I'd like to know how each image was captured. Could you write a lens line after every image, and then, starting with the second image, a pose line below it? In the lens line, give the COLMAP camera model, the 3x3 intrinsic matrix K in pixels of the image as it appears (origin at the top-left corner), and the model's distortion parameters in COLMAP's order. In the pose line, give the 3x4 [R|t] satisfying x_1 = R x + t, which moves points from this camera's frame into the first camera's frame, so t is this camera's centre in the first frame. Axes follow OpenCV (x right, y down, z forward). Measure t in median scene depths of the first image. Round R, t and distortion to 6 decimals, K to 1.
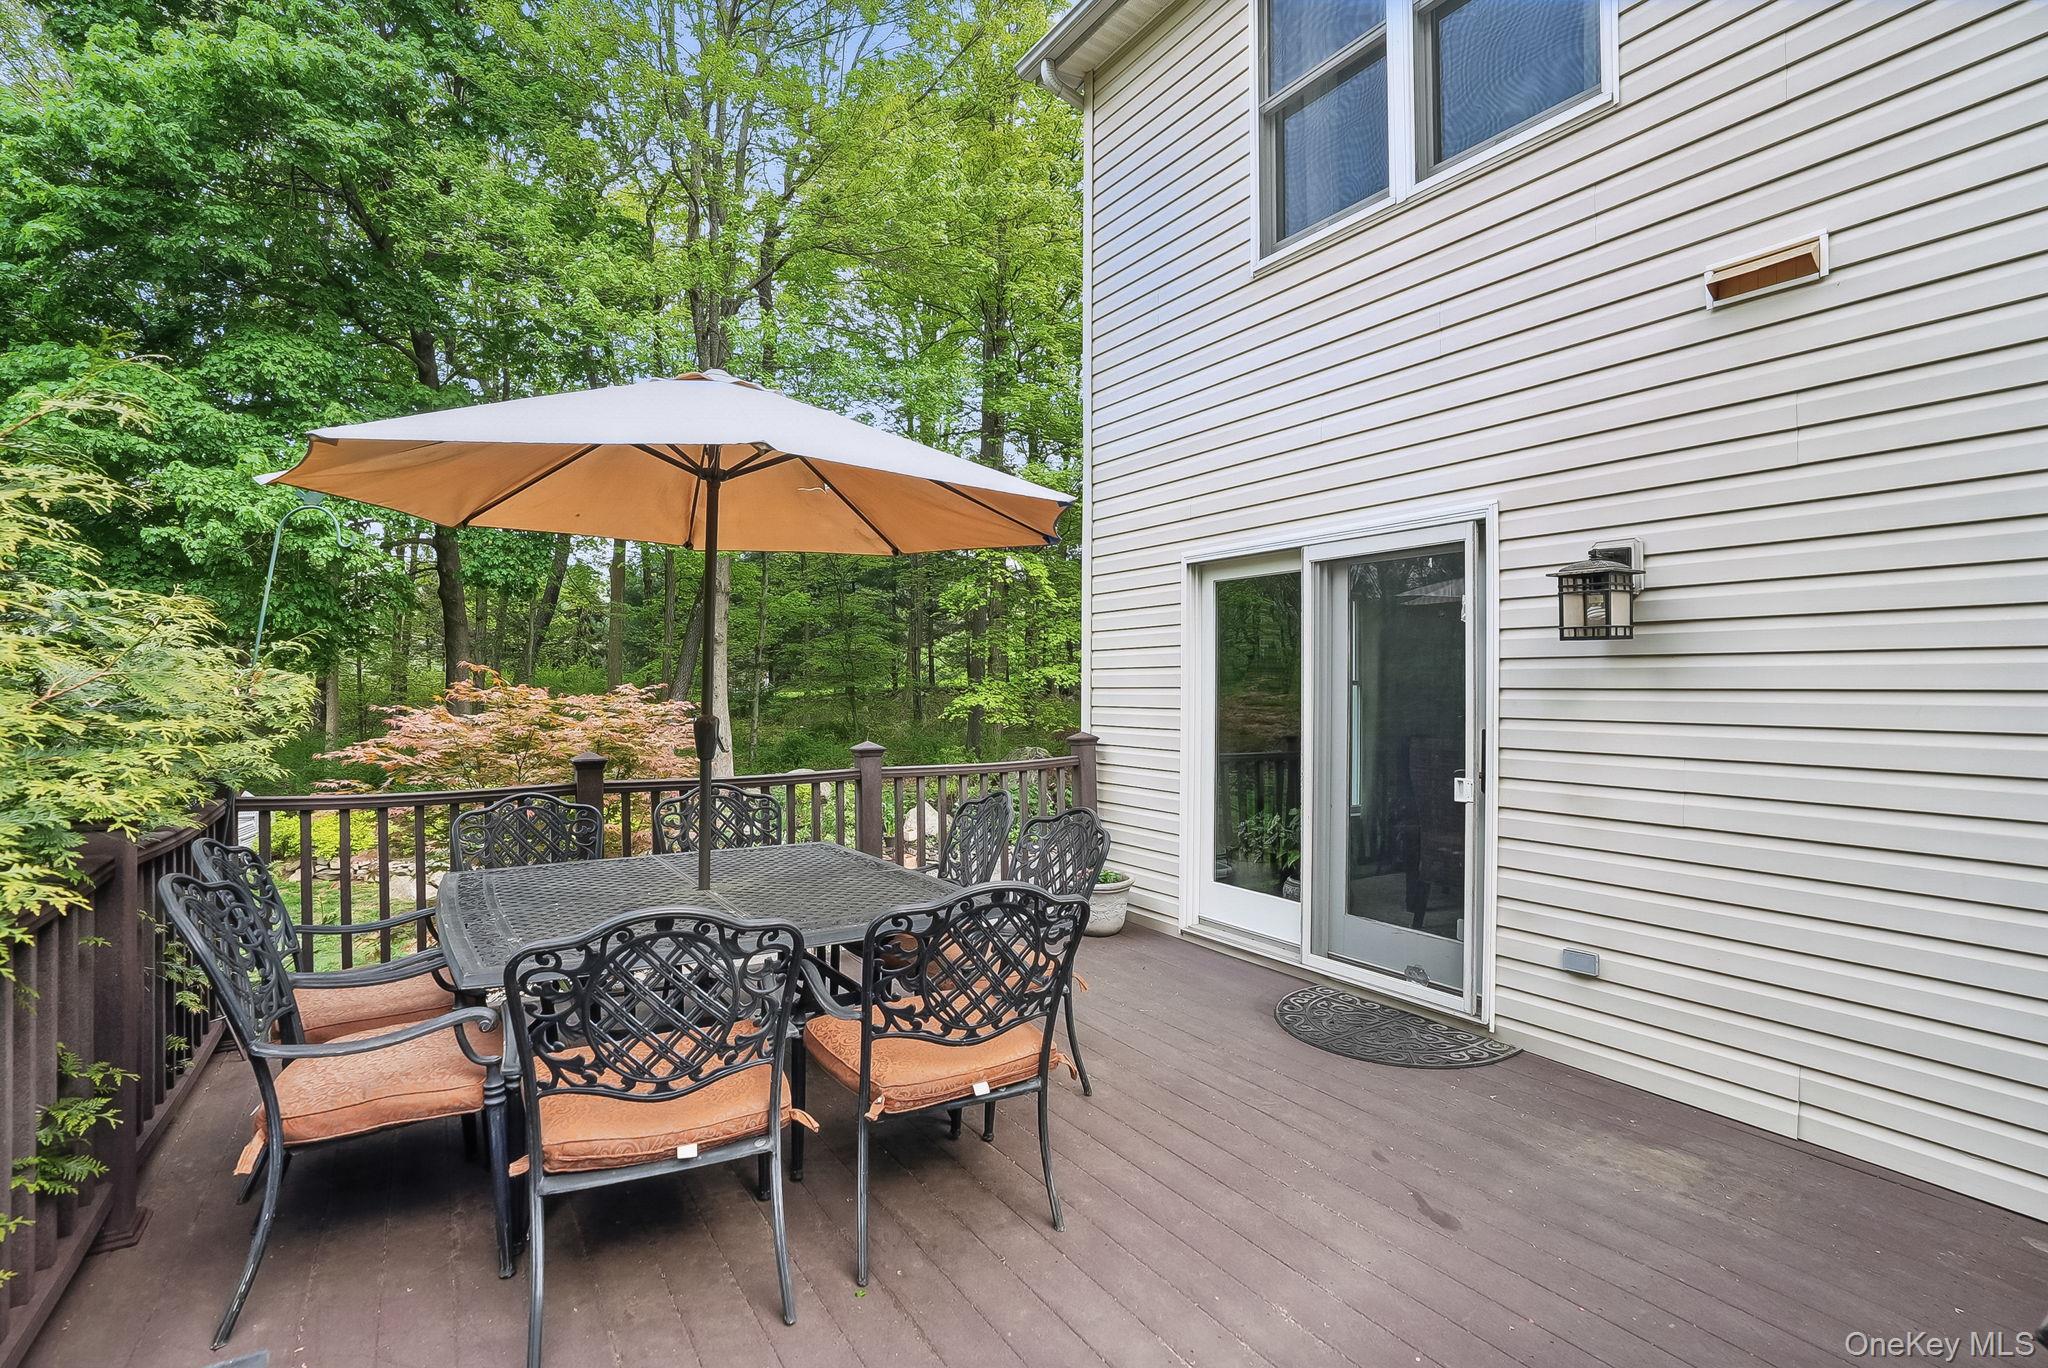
lens RADIAL K [[975.3, 0, 1024.0], [0, 975.3, 684.0], [0, 0, 1]] dist [-0.001718, 0.000142]
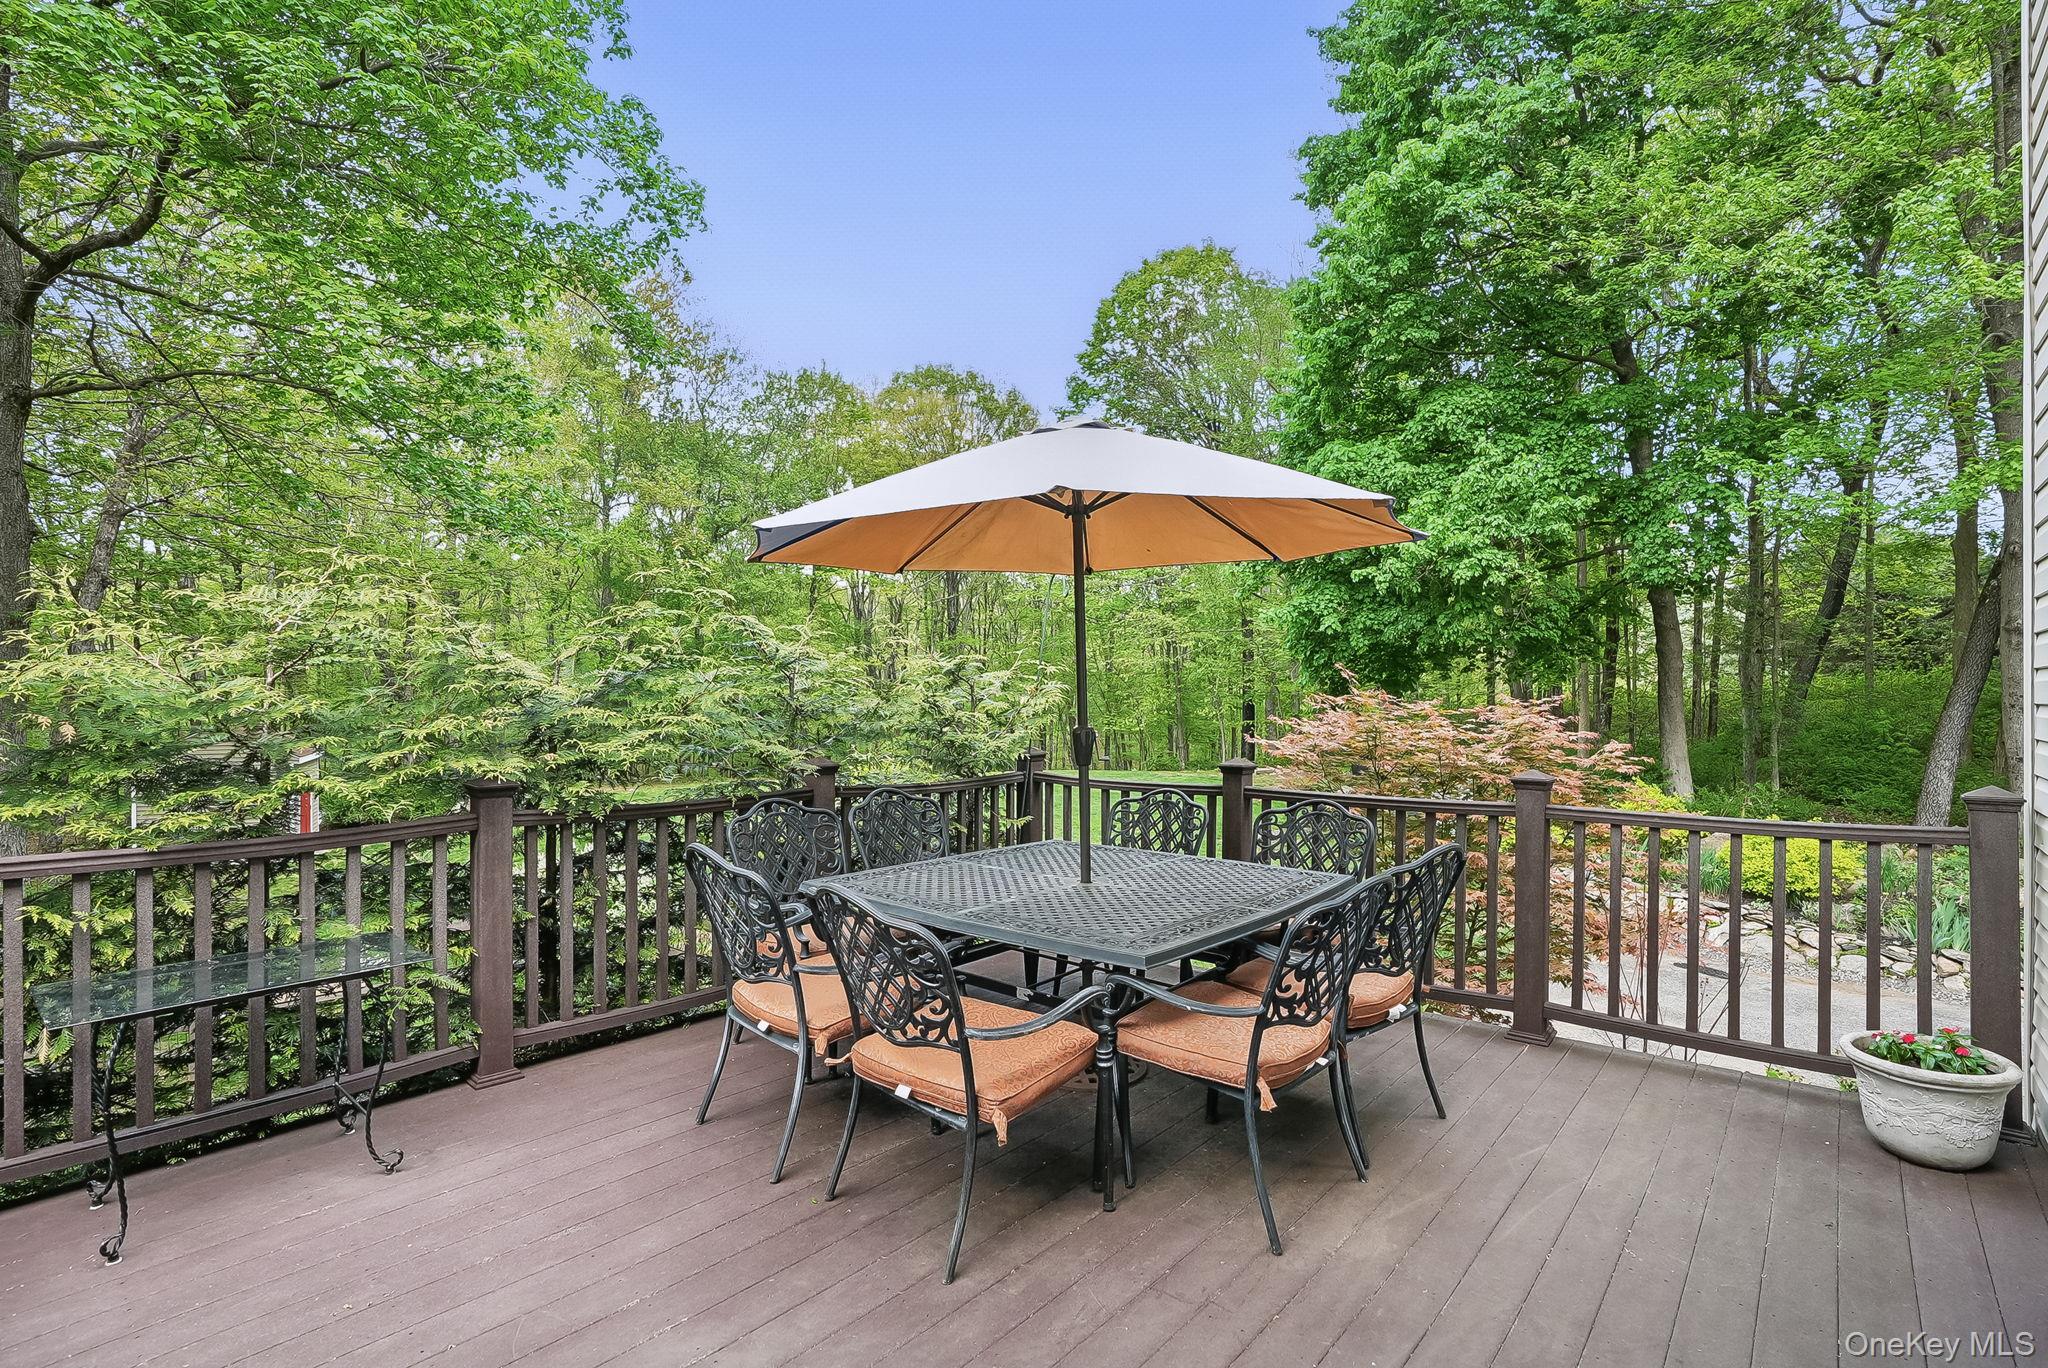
lens RADIAL K [[975.3, 0, 1024.0], [0, 975.3, 684.0], [0, 0, 1]] dist [-0.001718, 0.000142]
pose [[0.301062, 0.000384, -0.953604, 0.736043], [-0.002029, 0.999998, -0.000237, -0.016553], [0.953602, 0.002006, 0.301062, 0.600914]]
